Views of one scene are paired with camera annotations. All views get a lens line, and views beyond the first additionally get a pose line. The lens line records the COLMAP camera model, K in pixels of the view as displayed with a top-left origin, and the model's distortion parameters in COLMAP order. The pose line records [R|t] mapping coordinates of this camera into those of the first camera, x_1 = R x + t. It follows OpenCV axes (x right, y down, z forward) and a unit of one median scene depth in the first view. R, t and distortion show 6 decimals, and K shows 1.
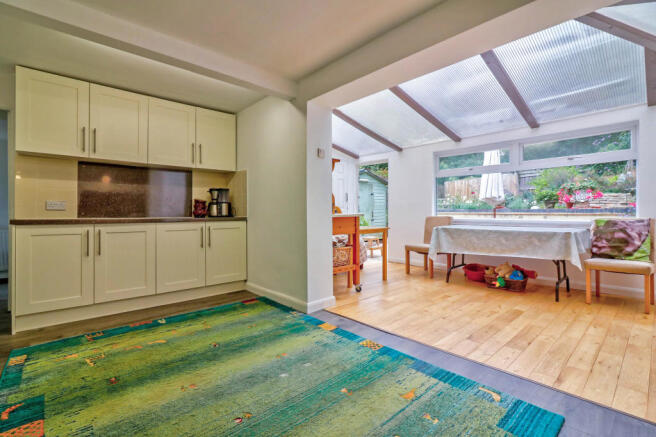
lens RADIAL K [[303.7, 0, 329.8], [0, 303.7, 213.4], [0, 0, 1]] dist [-0.017954, 0.000036]
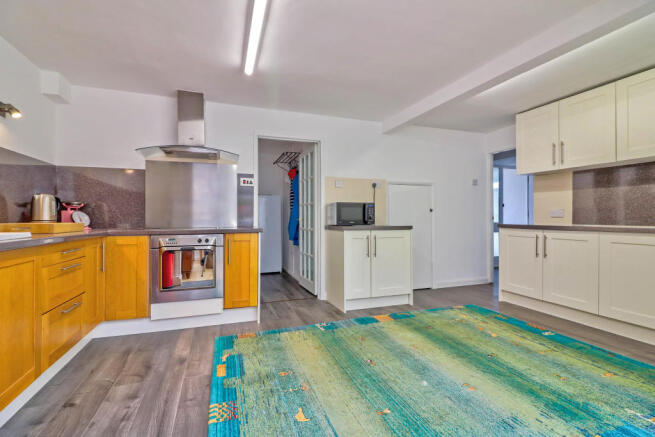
lens RADIAL K [[303.3, 0, 328.6], [0, 303.3, 216.9], [0, 0, 1]] dist [-0.017954, 0.000036]
pose [[-0.384022, 0.004076, -0.923315, 0.634219], [-0.004879, 0.999967, 0.006444, -0.018887], [0.923311, 0.006980, -0.383989, 0.763487]]
